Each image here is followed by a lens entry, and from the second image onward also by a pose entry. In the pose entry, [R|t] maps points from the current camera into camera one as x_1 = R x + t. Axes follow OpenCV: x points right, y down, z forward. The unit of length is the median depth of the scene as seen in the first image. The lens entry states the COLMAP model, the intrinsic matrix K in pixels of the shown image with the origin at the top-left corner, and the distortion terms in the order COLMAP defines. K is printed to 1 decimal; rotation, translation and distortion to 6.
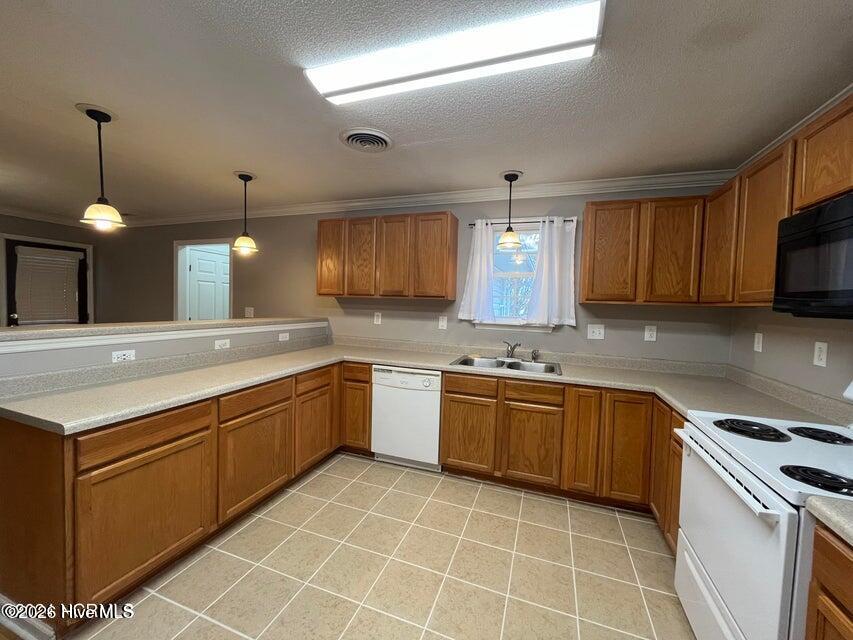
lens RADIAL K [[341.9, 0, 427.4], [0, 341.9, 319.4], [0, 0, 1]] dist [-0.002907, 0.000569]
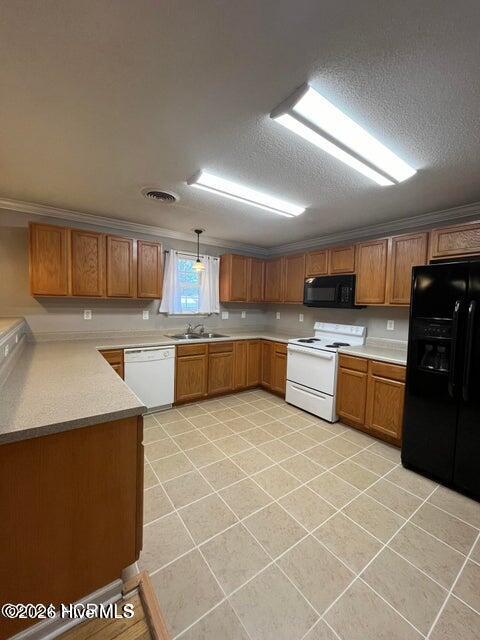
lens RADIAL K [[256.5, 0, 239.2], [0, 256.5, 320.9], [0, 0, 1]] dist [-0.002907, 0.000569]
pose [[0.563212, -0.074188, 0.822975, -0.757121], [0.029759, 0.997136, 0.069523, -0.036380], [-0.825776, -0.014665, 0.563807, 0.064118]]
